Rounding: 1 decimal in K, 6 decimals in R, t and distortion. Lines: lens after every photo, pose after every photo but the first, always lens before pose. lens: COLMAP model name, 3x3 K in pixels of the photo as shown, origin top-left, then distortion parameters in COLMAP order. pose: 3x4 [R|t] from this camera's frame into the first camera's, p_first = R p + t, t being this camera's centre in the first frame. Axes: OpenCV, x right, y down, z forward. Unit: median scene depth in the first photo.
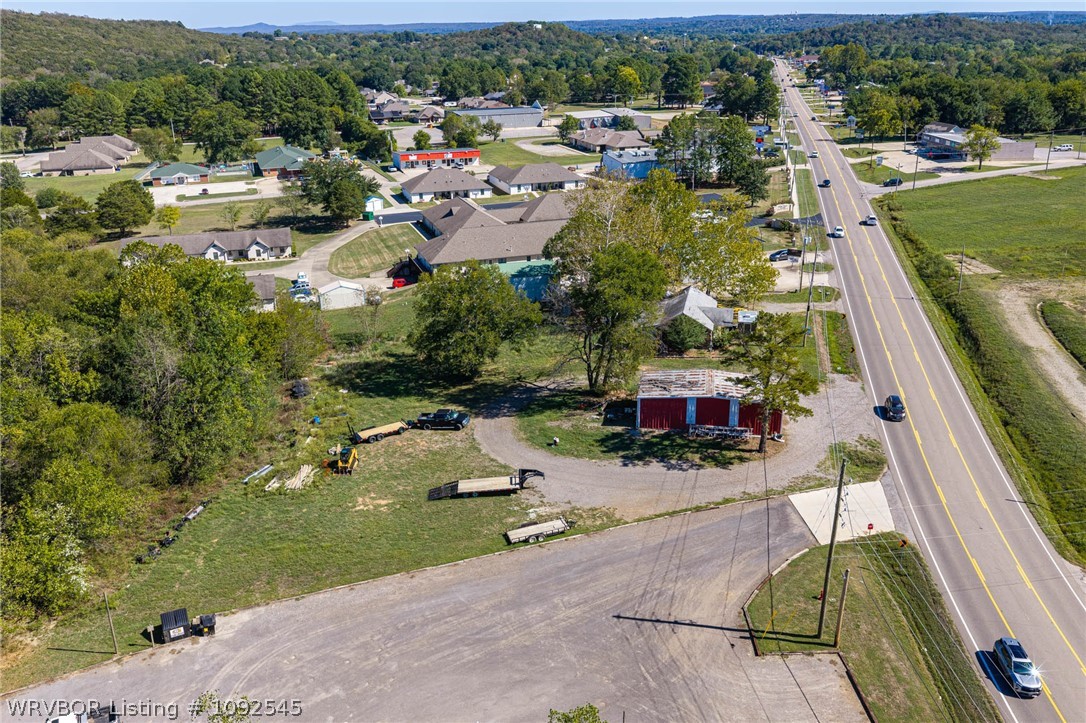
lens RADIAL K [[899.5, 0, 546.0], [0, 899.5, 360.0], [0, 0, 1]] dist [0.017813, -0.031963]
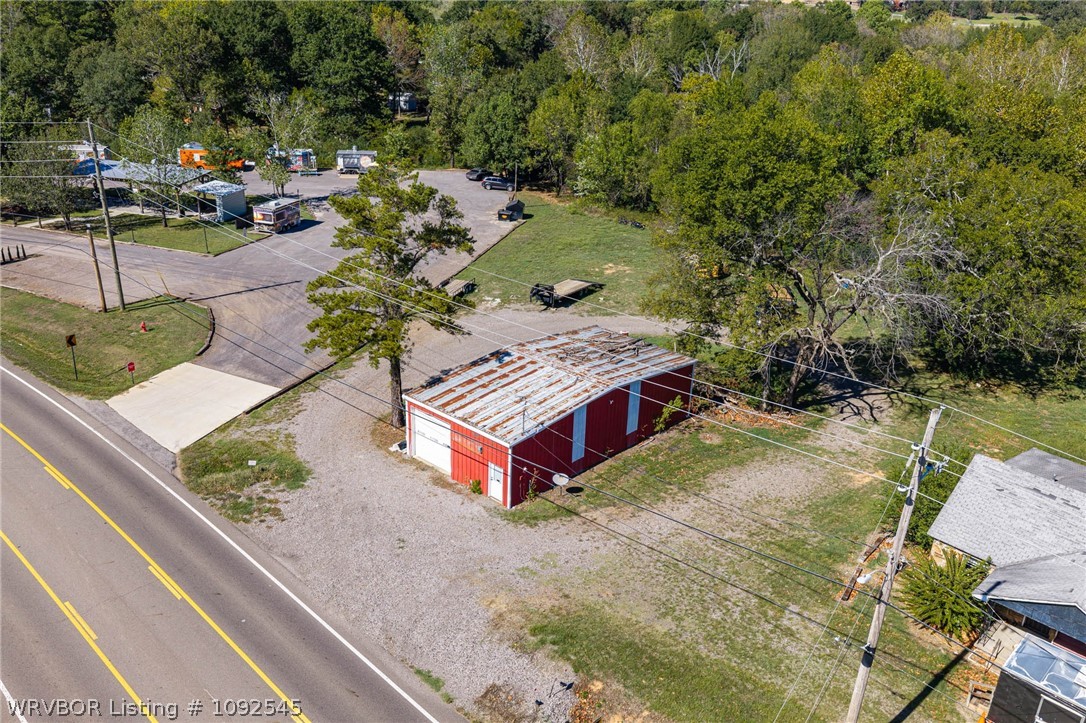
lens RADIAL K [[899.5, 0, 546.0], [0, 899.5, 360.0], [0, 0, 1]] dist [0.017813, -0.031963]
pose [[-0.541825, 0.315212, -0.779145, 0.669187], [-0.325362, 0.776074, 0.540230, -0.285347], [0.774961, 0.546214, -0.317939, 1.341950]]
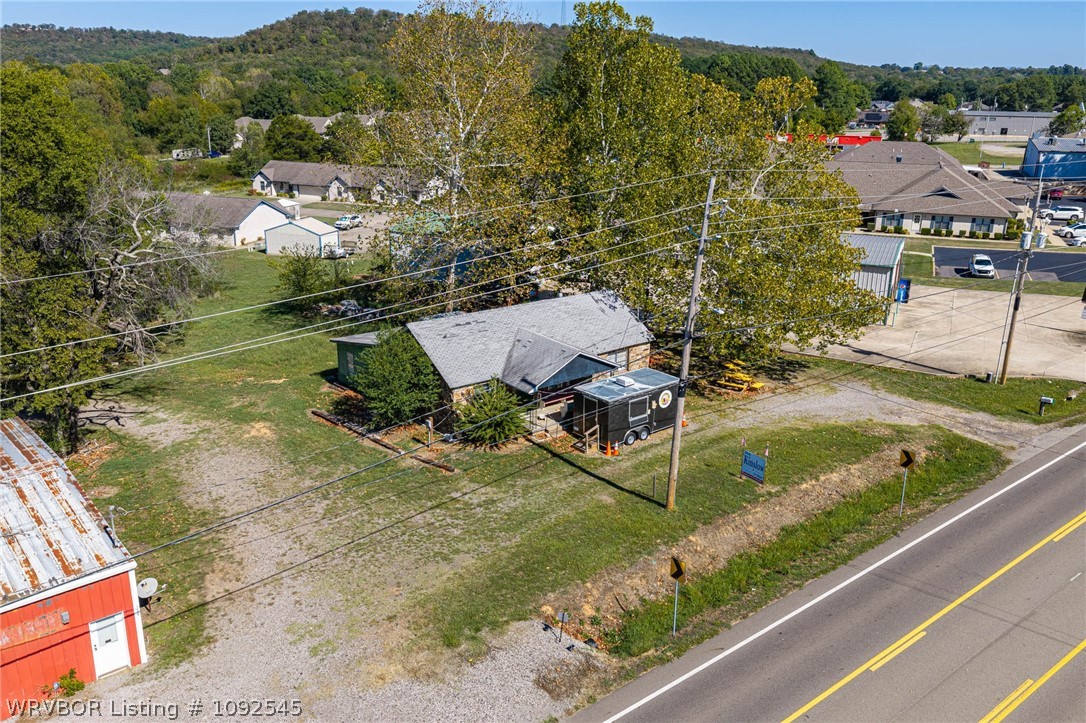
lens RADIAL K [[899.5, 0, 546.0], [0, 899.5, 360.0], [0, 0, 1]] dist [0.017813, -0.031963]
pose [[0.778555, 0.206374, -0.592674, 0.597015], [-0.235621, 0.971420, 0.028739, -0.089215], [0.581666, 0.117272, 0.804930, 1.015788]]
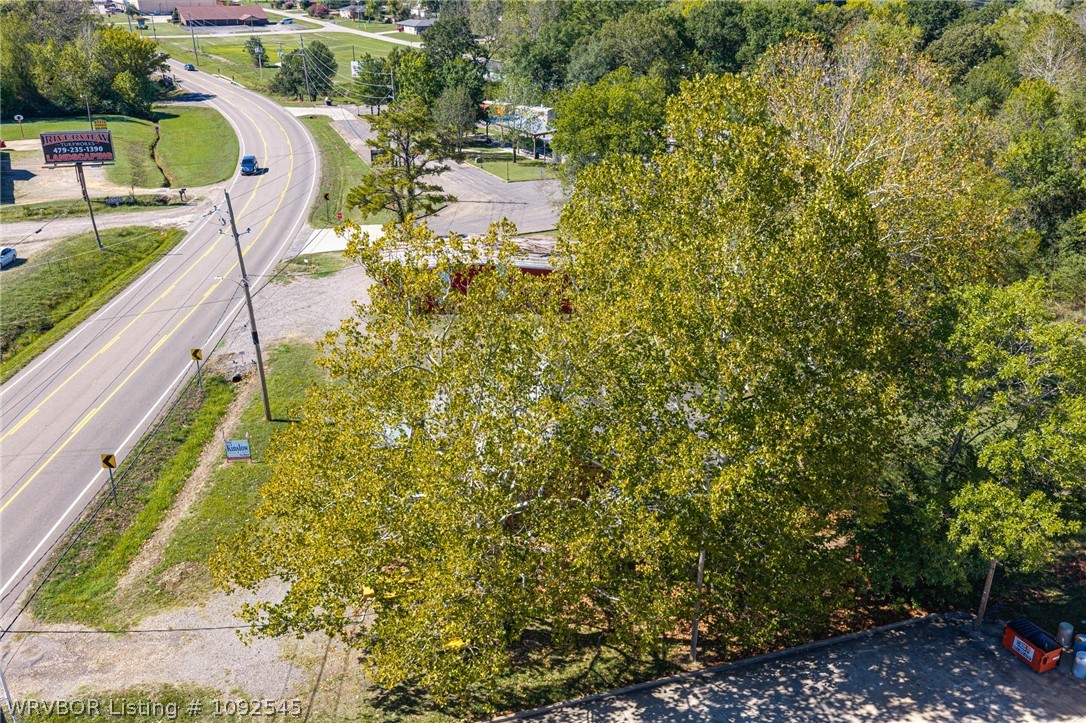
lens RADIAL K [[899.5, 0, 546.0], [0, 899.5, 360.0], [0, 0, 1]] dist [0.017813, -0.031963]
pose [[-0.964863, 0.096851, -0.244254, 0.368520], [-0.102141, 0.718225, 0.688273, -0.482519], [0.242090, 0.689038, -0.683096, 1.830465]]
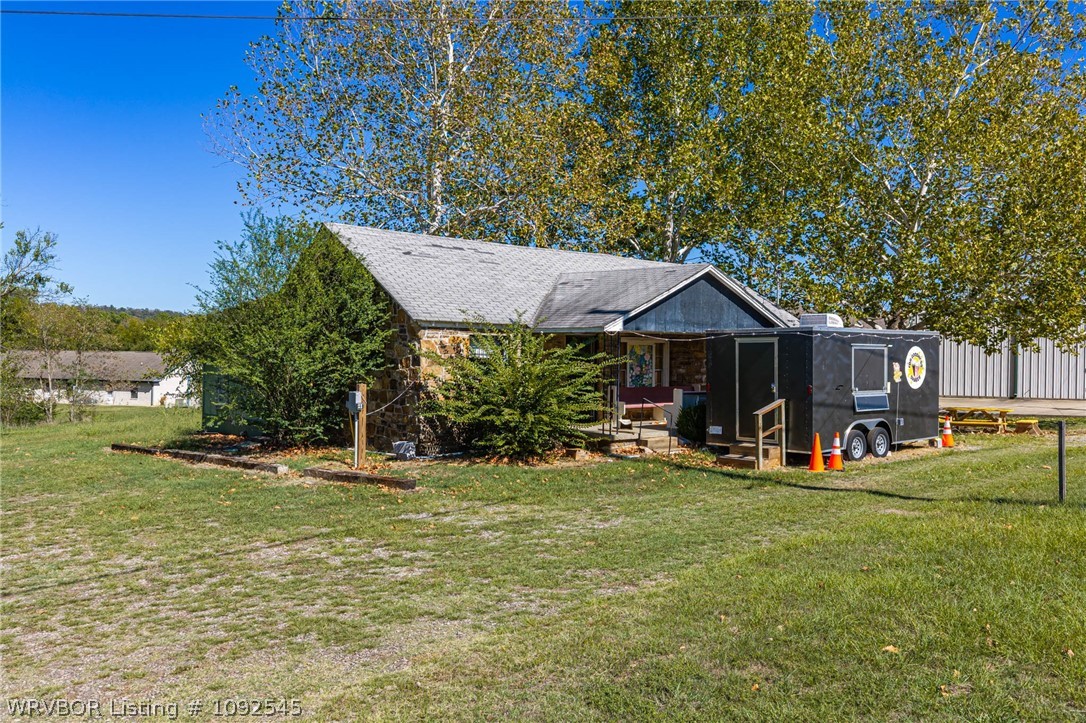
lens RADIAL K [[899.5, 0, 546.0], [0, 899.5, 360.0], [0, 0, 1]] dist [0.017813, -0.031963]
pose [[0.791100, 0.021539, -0.611307, 0.411885], [-0.231381, 0.935660, -0.266466, 0.010194], [0.566236, 0.352246, 0.745184, 1.257171]]
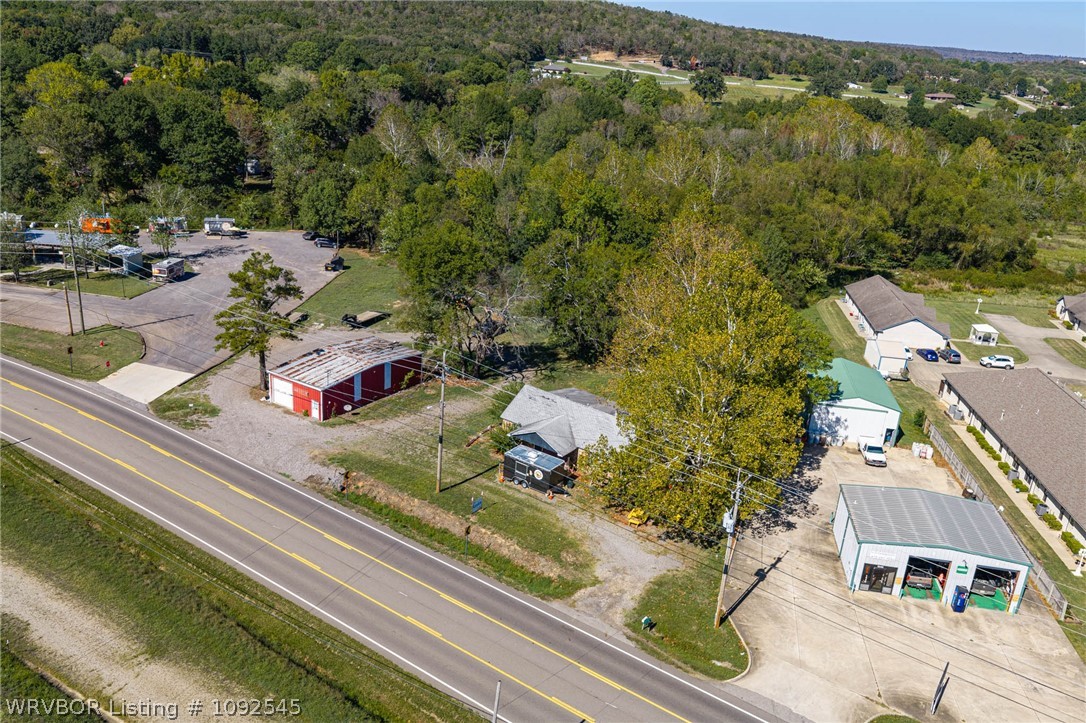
lens RADIAL K [[899.5, 0, 546.0], [0, 899.5, 360.0], [0, 0, 1]] dist [0.017813, -0.031963]
pose [[-0.397407, 0.301673, -0.866638, 1.108616], [-0.387046, 0.801196, 0.456378, -0.587162], [0.832024, 0.516796, -0.201639, 1.608698]]
